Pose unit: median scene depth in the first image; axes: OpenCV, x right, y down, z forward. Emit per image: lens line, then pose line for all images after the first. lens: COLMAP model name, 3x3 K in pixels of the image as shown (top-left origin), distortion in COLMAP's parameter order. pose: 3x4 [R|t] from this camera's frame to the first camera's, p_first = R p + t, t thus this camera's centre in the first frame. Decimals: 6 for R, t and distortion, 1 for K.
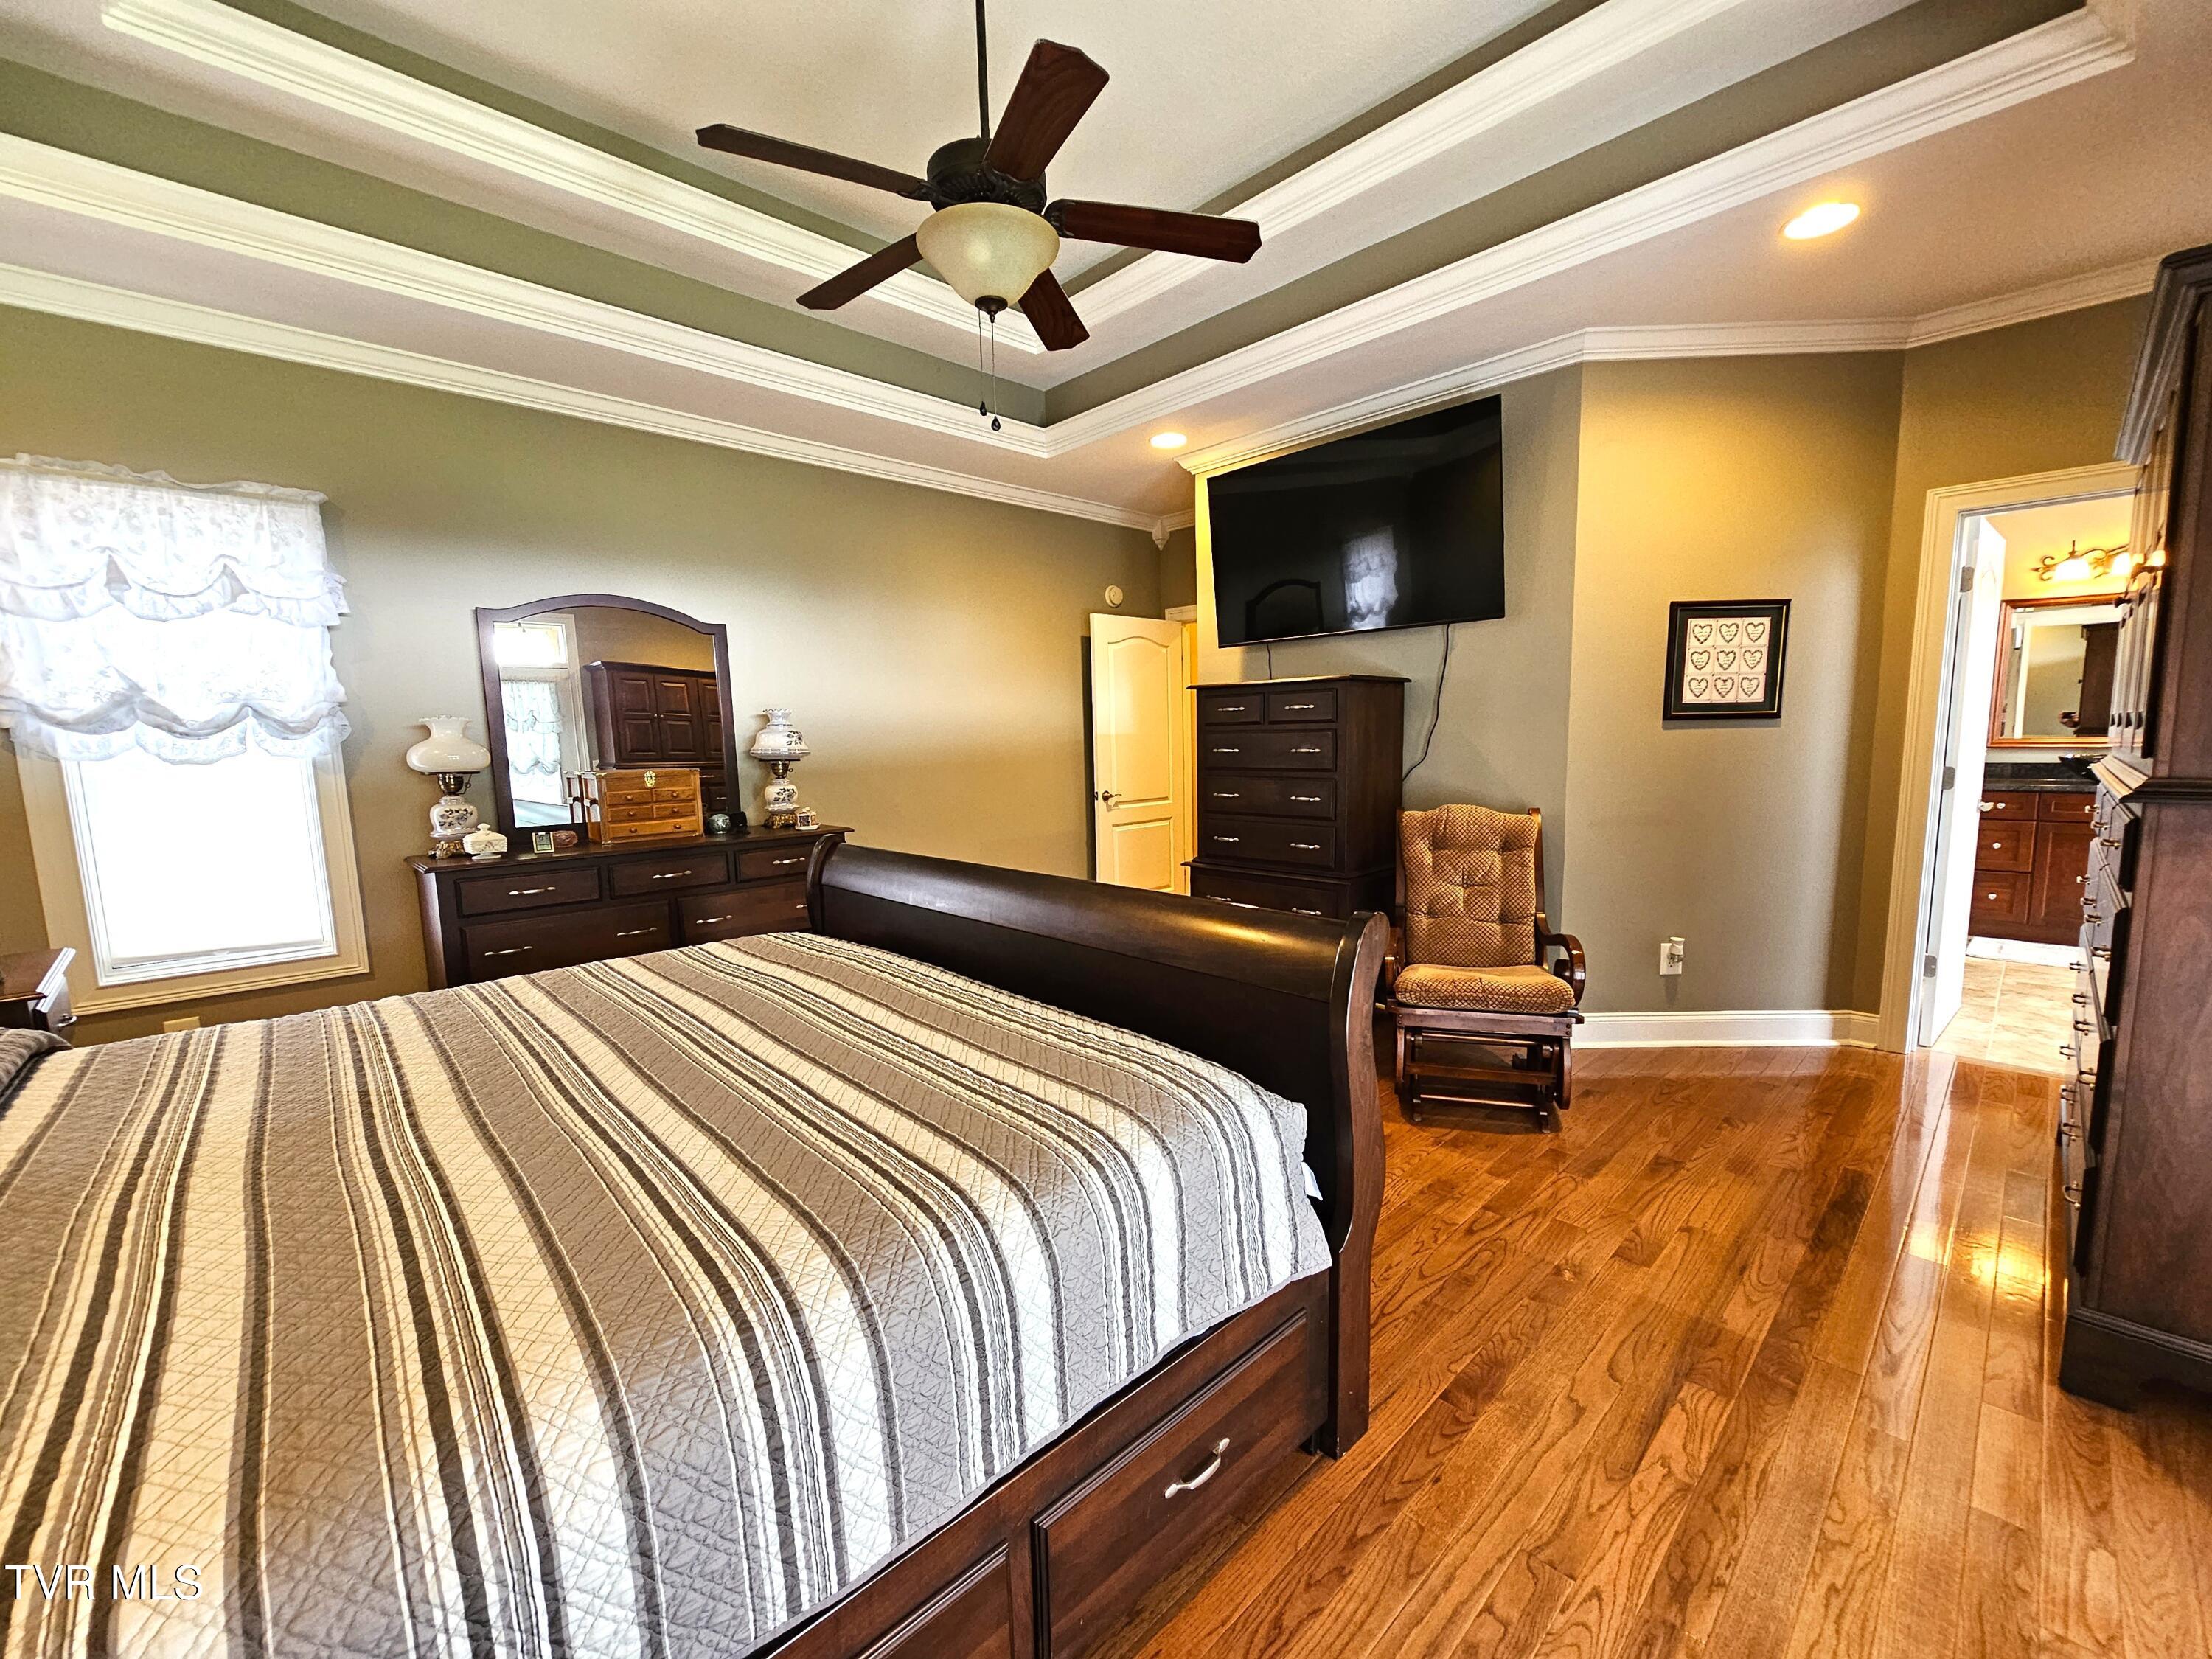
lens RADIAL K [[902.9, 0, 1117.1], [0, 902.9, 847.8], [0, 0, 1]] dist [-0.004534, 0.001773]
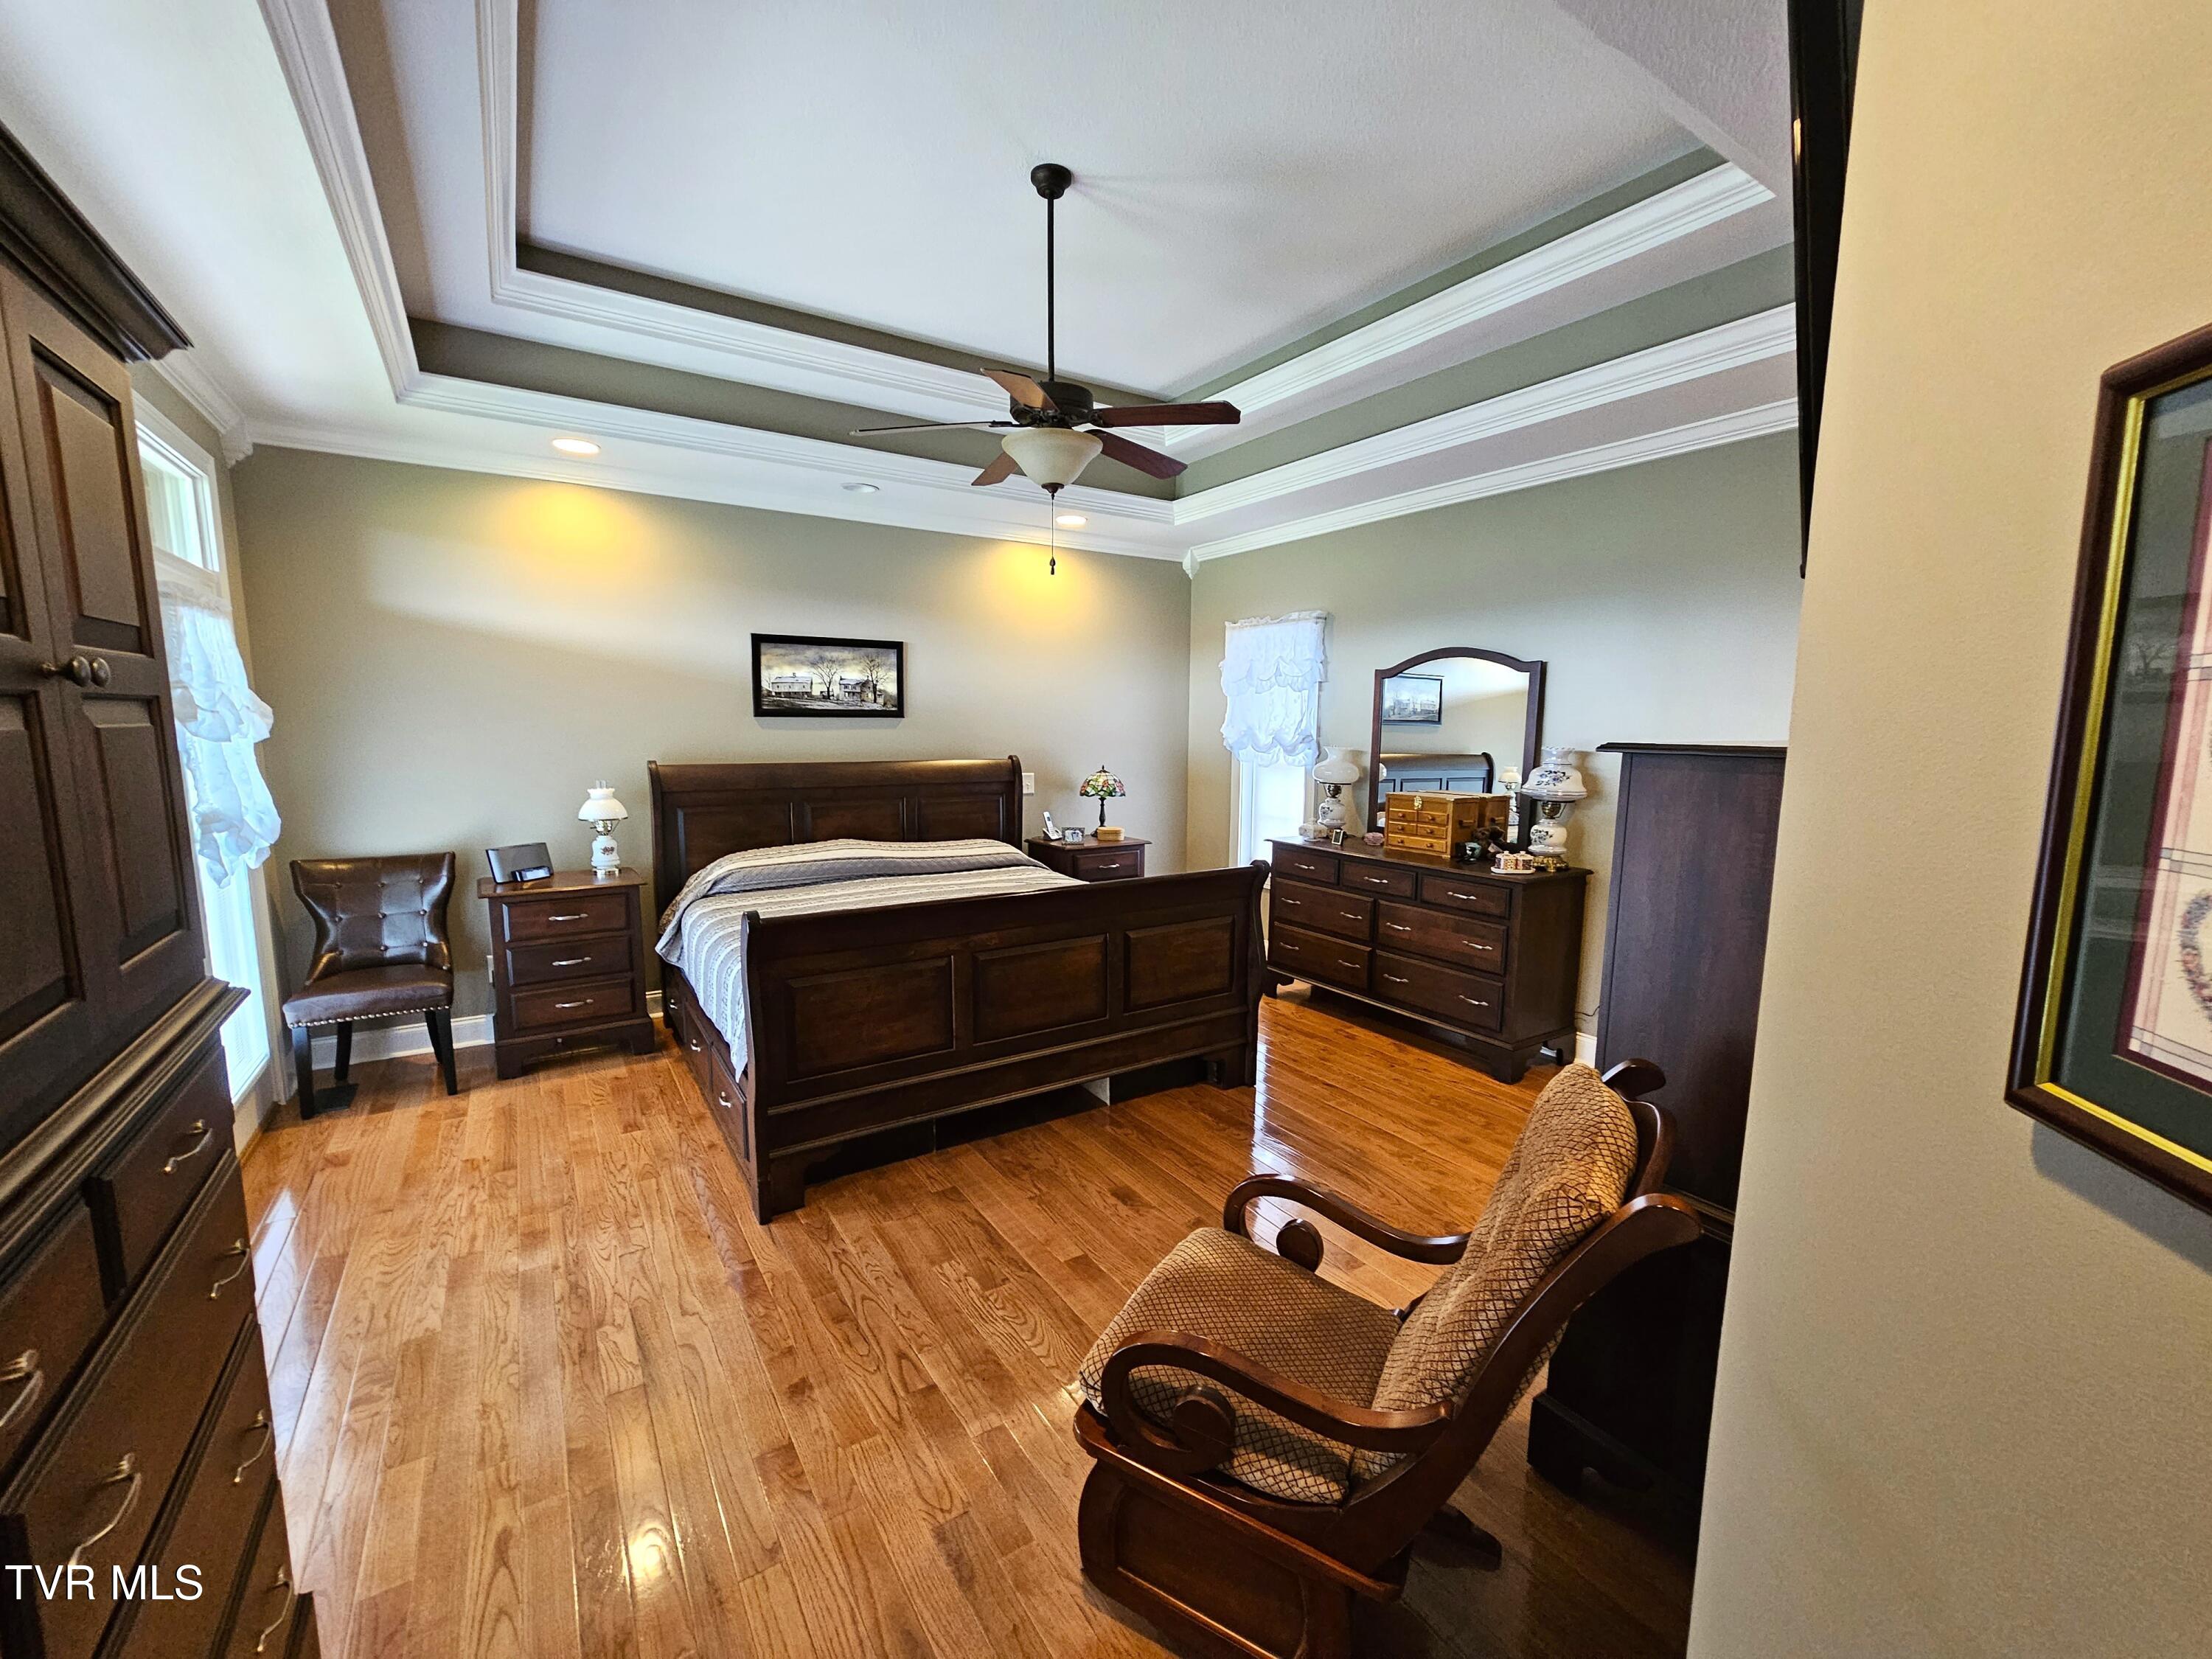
lens RADIAL K [[902.9, 0, 1099.1], [0, 902.9, 840.3], [0, 0, 1]] dist [-0.004534, 0.001773]
pose [[-0.196603, 0.150162, -0.968916, 0.980846], [-0.119941, 0.977098, 0.175767, -0.245209], [0.973119, 0.150769, -0.174090, 1.059368]]
